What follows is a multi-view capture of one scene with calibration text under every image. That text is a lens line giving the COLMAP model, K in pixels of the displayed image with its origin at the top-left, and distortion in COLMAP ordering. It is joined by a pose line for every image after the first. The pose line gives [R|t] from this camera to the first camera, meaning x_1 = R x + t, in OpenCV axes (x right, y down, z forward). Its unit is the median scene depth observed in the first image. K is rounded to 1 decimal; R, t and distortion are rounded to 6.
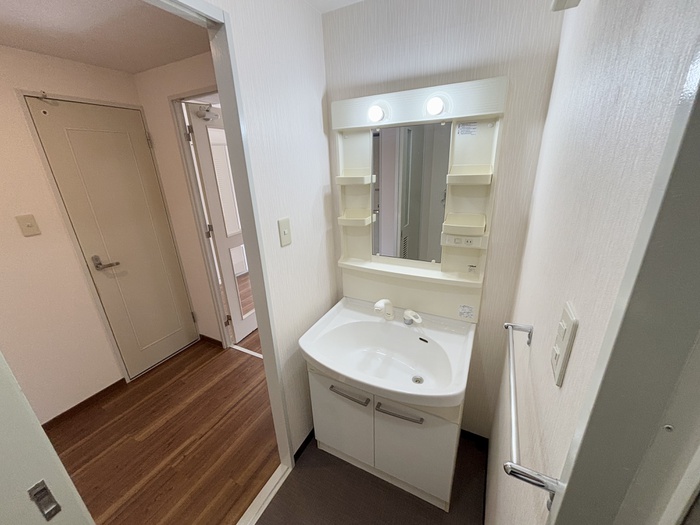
lens RADIAL K [[281.4, 0, 349.0], [0, 281.4, 261.1], [0, 0, 1]] dist [-0.001140, 0.000363]
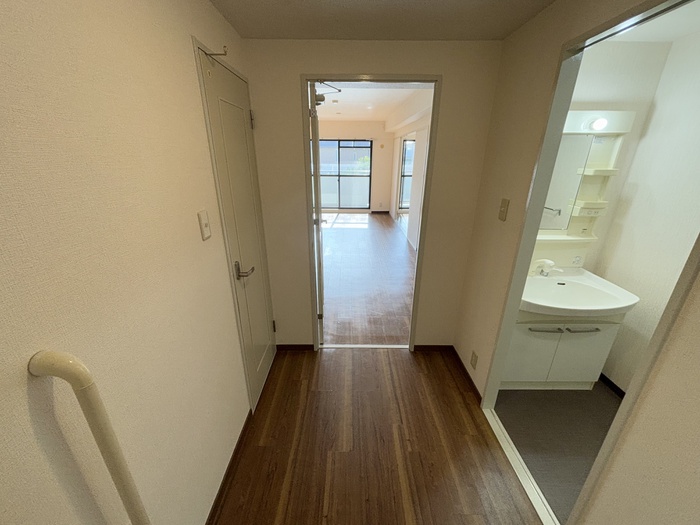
lens RADIAL K [[281.4, 0, 352.3], [0, 281.4, 262.3], [0, 0, 1]] dist [-0.001140, 0.000363]
pose [[0.882130, -0.123388, 0.454558, -1.356717], [0.117537, 0.992212, 0.041236, -0.014786], [-0.456105, 0.017052, 0.889762, 0.204879]]
